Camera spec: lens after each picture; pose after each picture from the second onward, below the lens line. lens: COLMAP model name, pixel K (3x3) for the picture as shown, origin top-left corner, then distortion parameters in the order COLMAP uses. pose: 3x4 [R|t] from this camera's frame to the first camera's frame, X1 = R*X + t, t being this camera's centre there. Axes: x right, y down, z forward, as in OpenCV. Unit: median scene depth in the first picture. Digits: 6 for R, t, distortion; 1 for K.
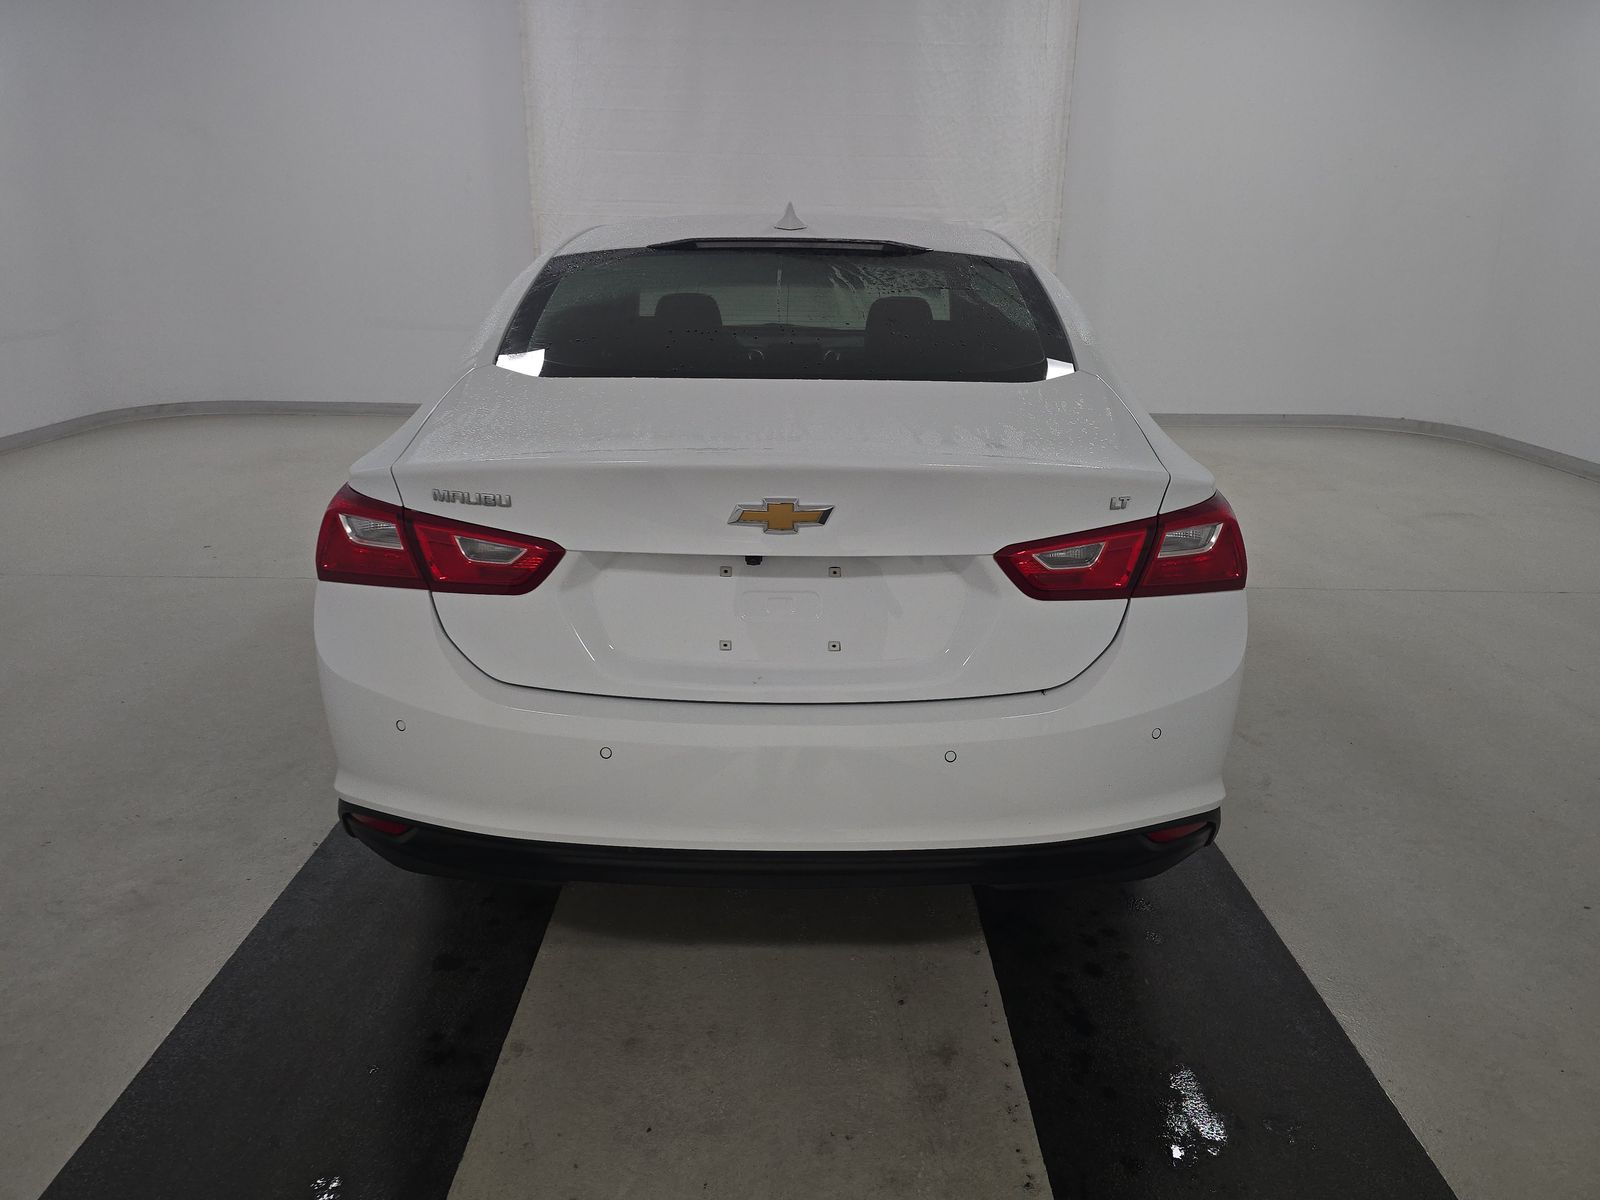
lens RADIAL K [[1070.8, 0, 800.0], [0, 1070.8, 602.6], [0, 0, 1]] dist [0.021731, -0.001052]
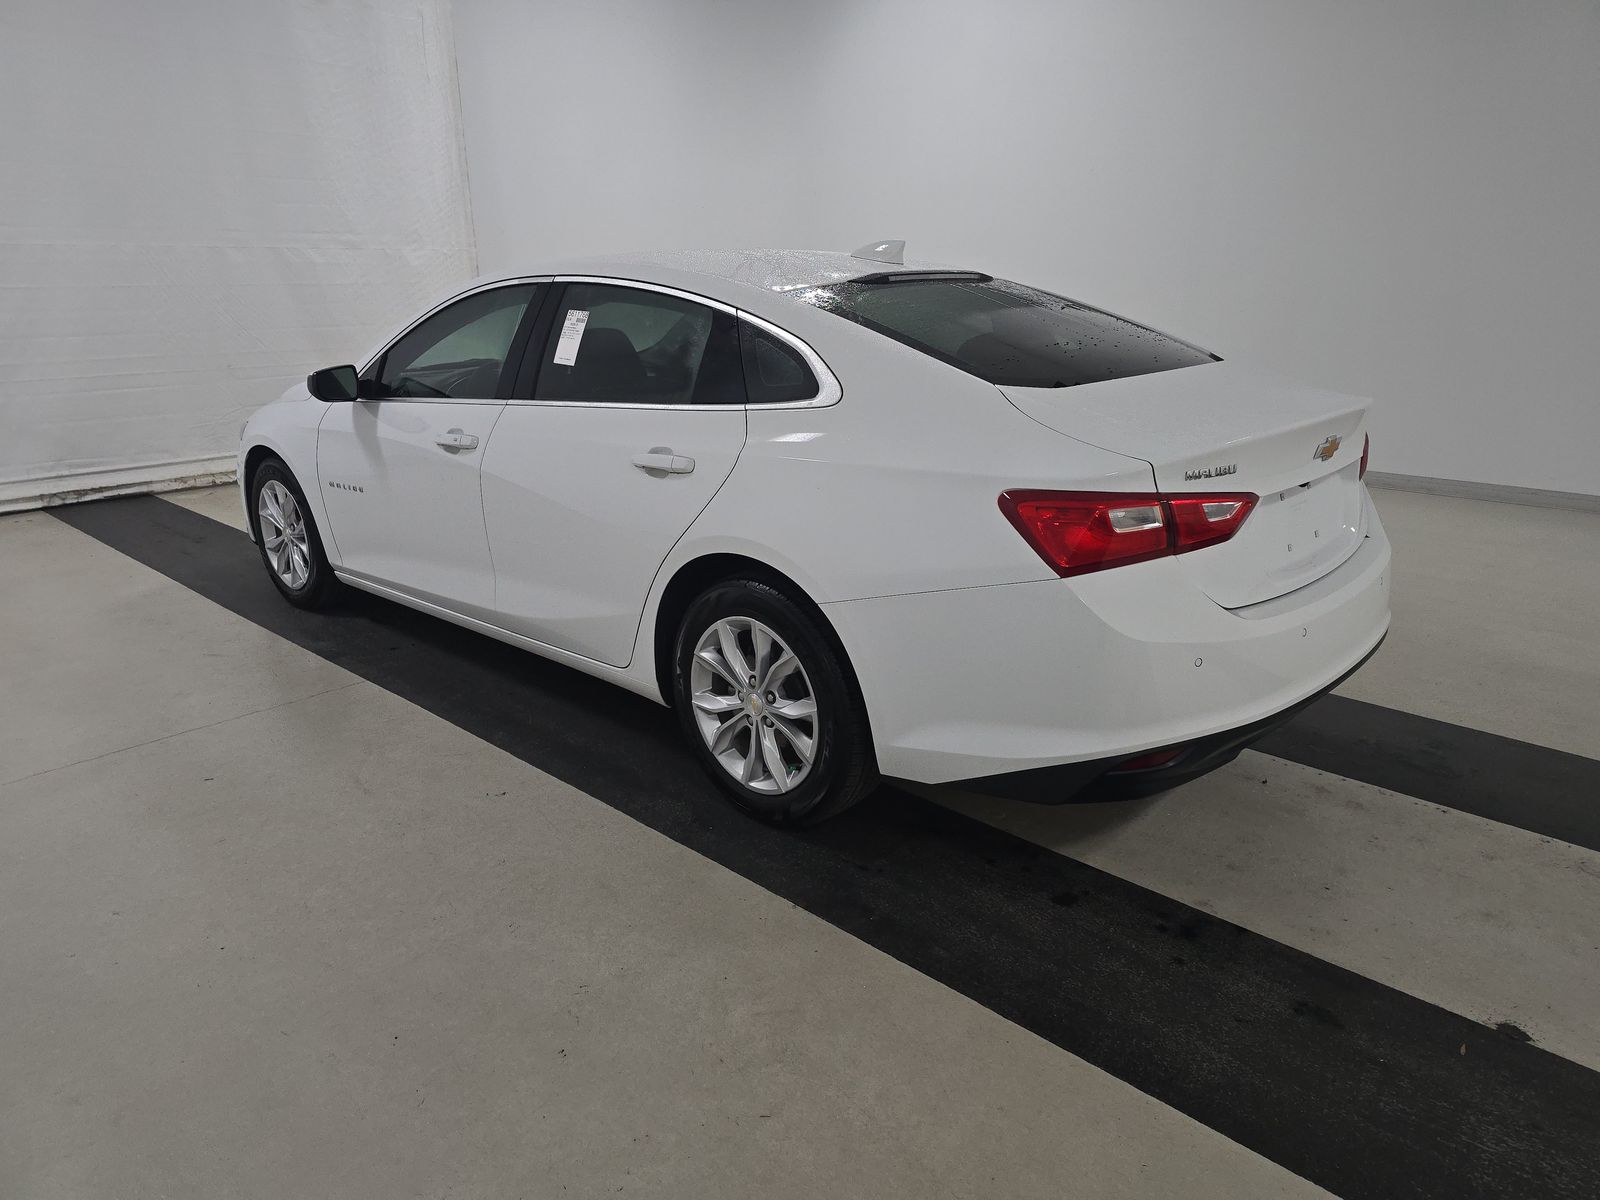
lens RADIAL K [[1070.8, 0, 800.1], [0, 1070.8, 598.5], [0, 0, 1]] dist [0.021731, -0.001052]
pose [[0.685090, -0.232027, 0.690517, -1.024213], [0.247573, 0.965655, 0.078851, -0.113785], [-0.685097, 0.116934, 0.719005, 0.272053]]
